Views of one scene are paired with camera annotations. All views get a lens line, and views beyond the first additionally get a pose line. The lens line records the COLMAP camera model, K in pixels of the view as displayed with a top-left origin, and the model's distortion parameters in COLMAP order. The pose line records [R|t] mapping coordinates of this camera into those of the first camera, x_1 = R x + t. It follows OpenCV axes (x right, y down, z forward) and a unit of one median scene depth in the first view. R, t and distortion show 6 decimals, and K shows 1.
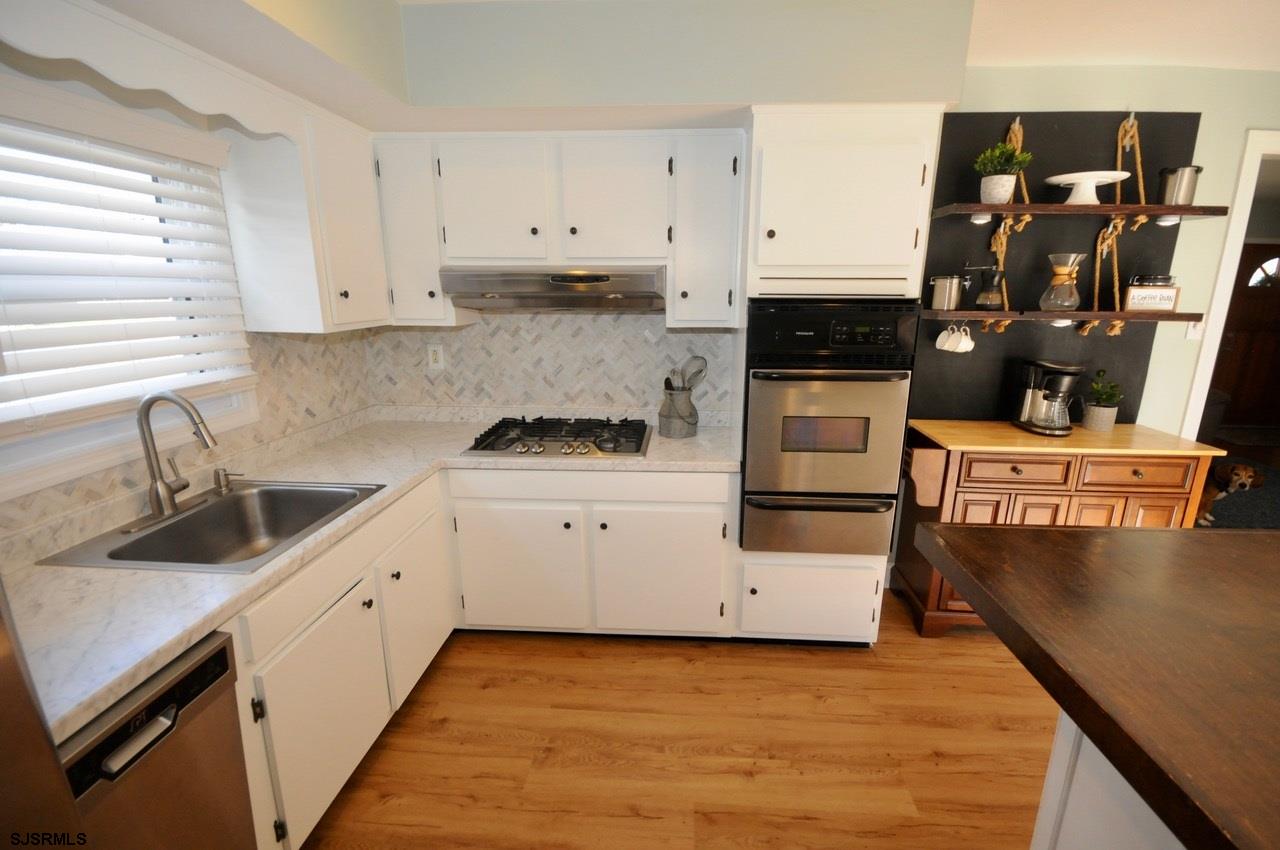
lens RADIAL K [[579.6, 0, 649.5], [0, 579.6, 434.9], [0, 0, 1]] dist [0.014303, -0.011268]
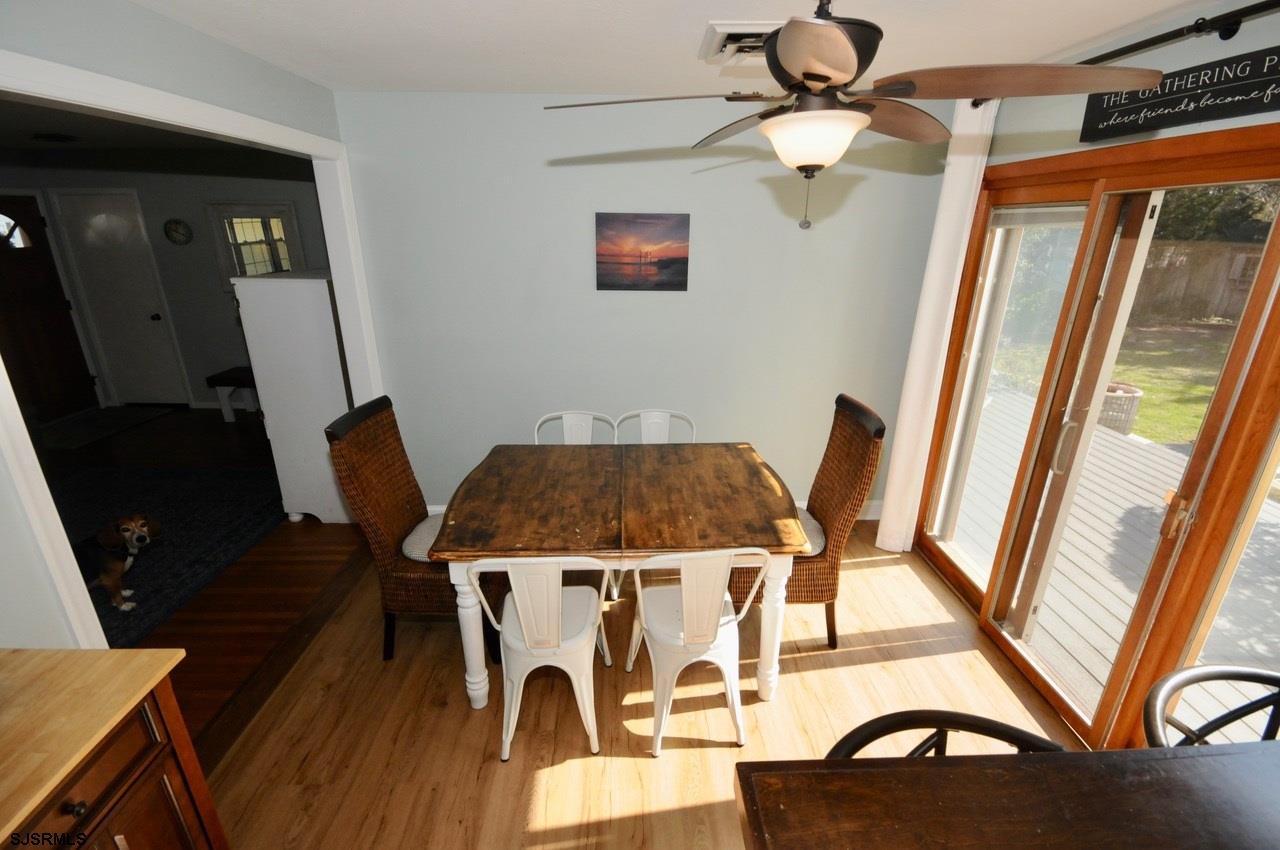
lens RADIAL K [[545.9, 0, 638.8], [0, 545.9, 410.9], [0, 0, 1]] dist [0.017658, -0.017959]
pose [[-0.105463, -0.349332, 0.931045, 0.517530], [0.257801, 0.894652, 0.364879, -0.241885], [-0.960425, 0.278506, -0.004294, 0.497482]]
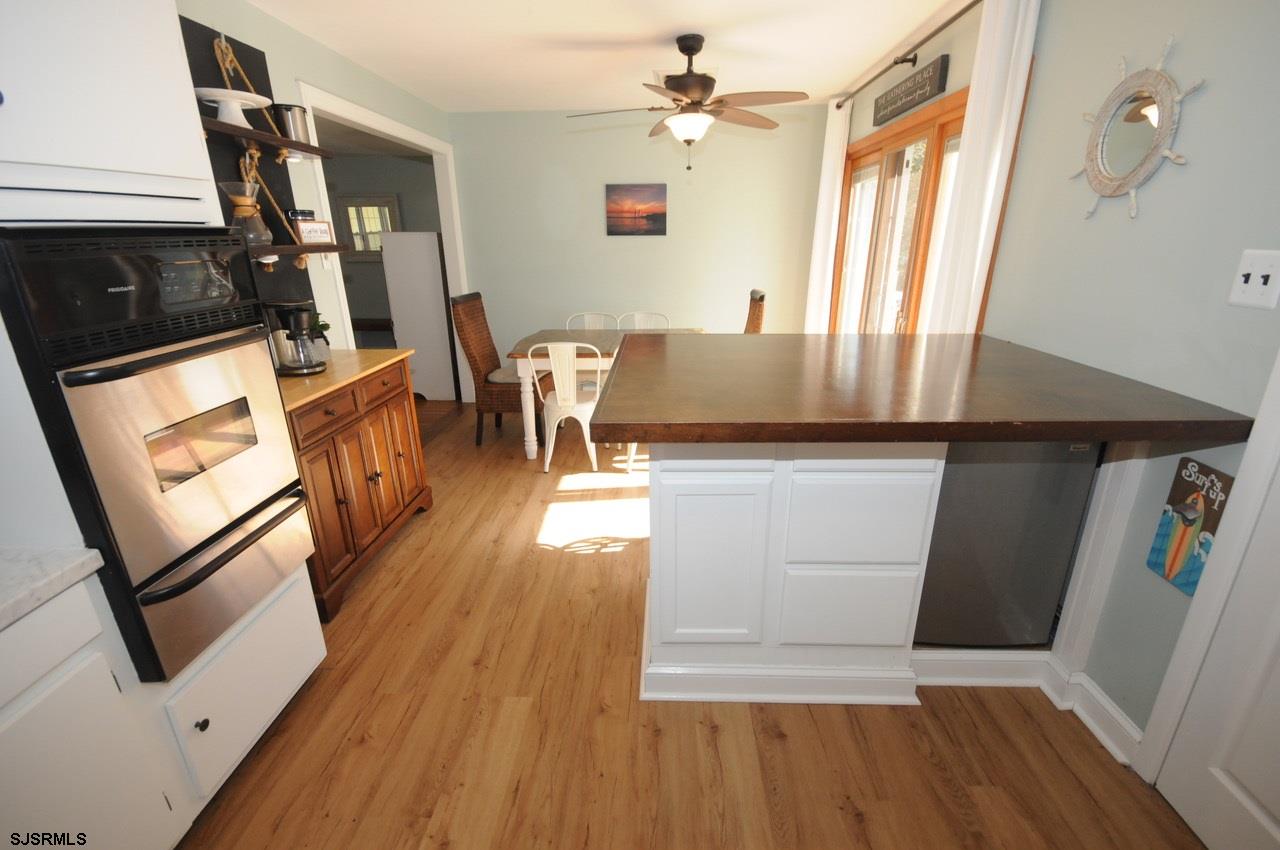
lens RADIAL K [[579.6, 0, 649.5], [0, 579.6, 434.9], [0, 0, 1]] dist [0.014303, -0.011268]
pose [[-0.038291, -0.338341, 0.940244, -0.316951], [0.277321, 0.900375, 0.335288, -0.081732], [-0.960014, 0.273588, 0.059353, 0.438664]]
